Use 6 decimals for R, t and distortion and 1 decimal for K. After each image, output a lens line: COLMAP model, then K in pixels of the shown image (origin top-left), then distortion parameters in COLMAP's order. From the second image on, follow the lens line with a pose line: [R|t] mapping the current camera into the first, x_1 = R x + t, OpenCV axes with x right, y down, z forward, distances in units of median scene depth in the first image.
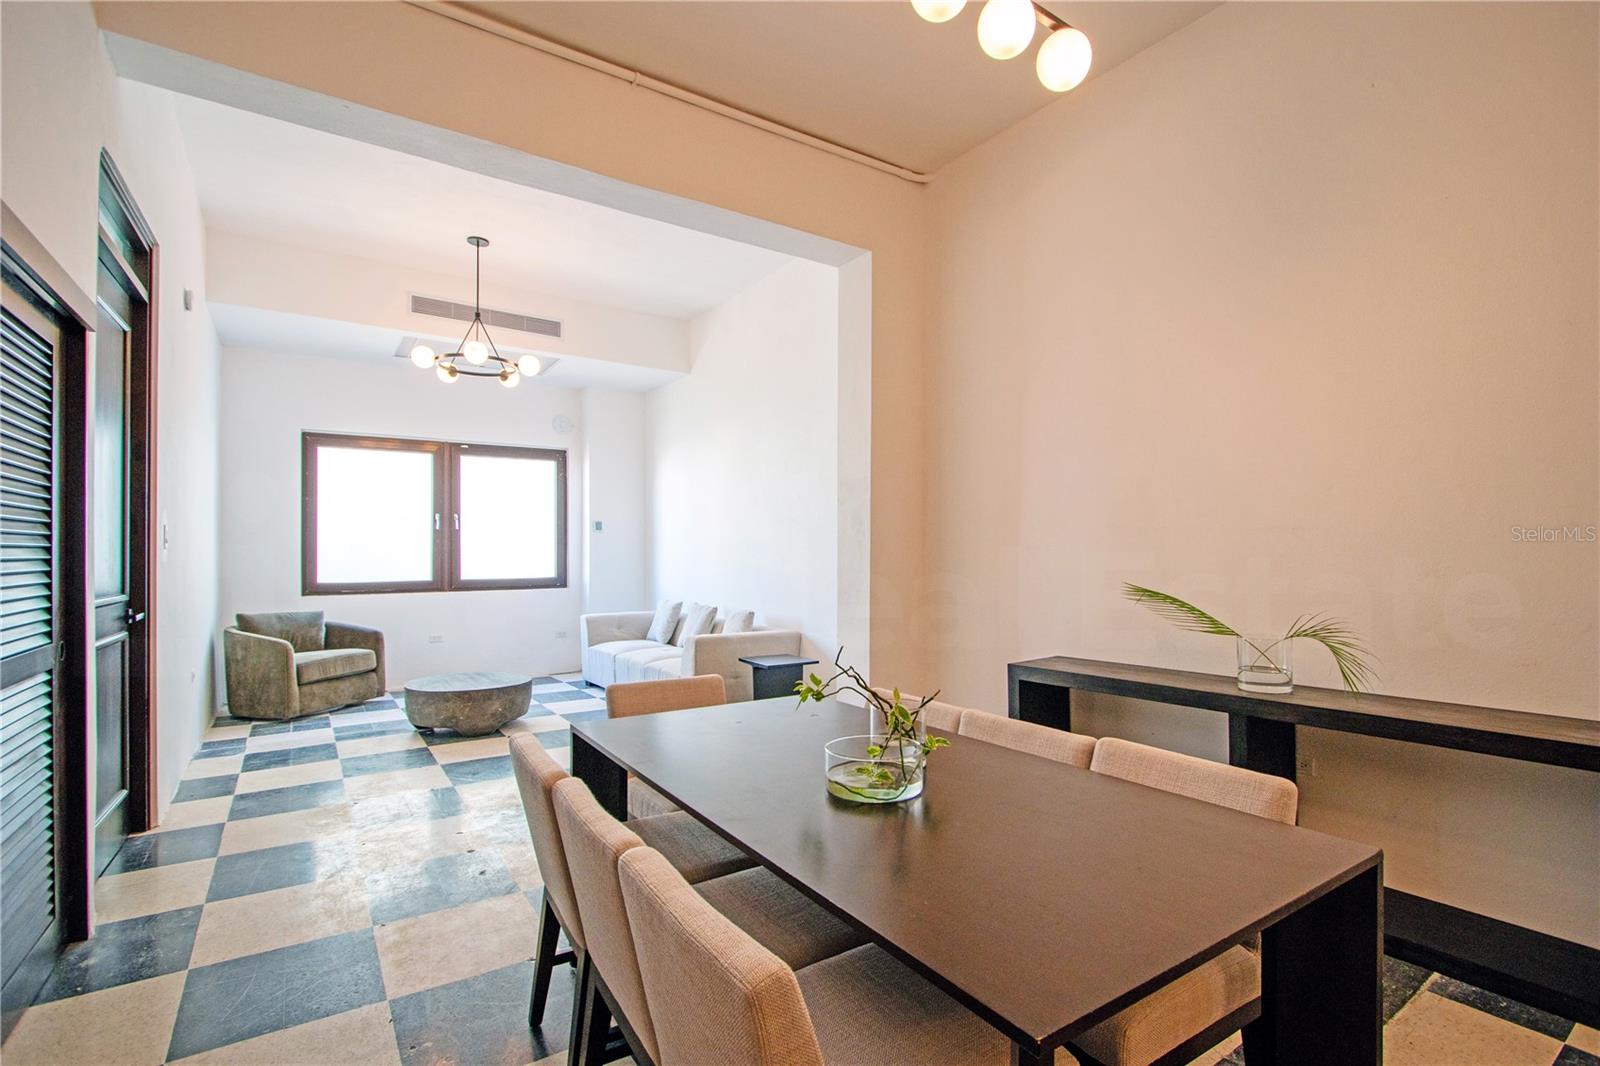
lens RADIAL K [[741.6, 0, 801.5], [0, 741.6, 553.6], [0, 0, 1]] dist [-0.012601, 0.001035]
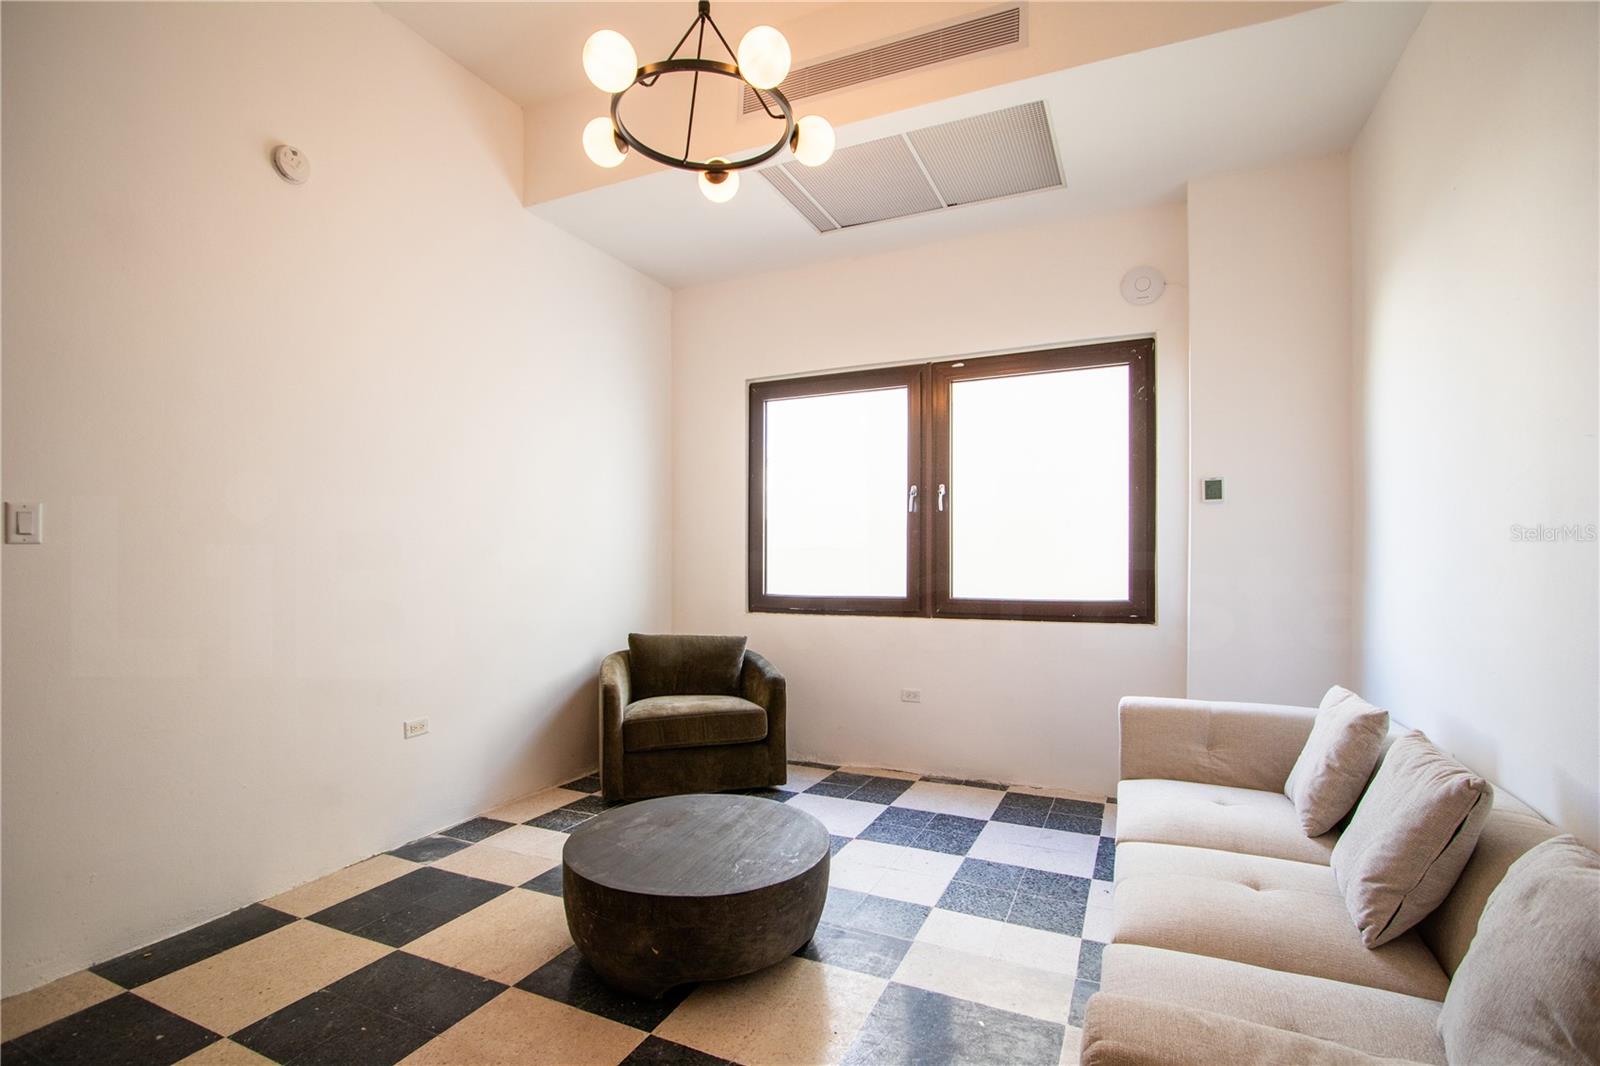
lens RADIAL K [[741.6, 0, 801.5], [0, 741.6, 553.6], [0, 0, 1]] dist [-0.012601, 0.001035]
pose [[0.514717, 0.000865, -0.857360, -0.030108], [-0.000028, 1.000000, 0.000992, 0.000153], [0.857360, -0.000486, 0.514716, 0.698332]]
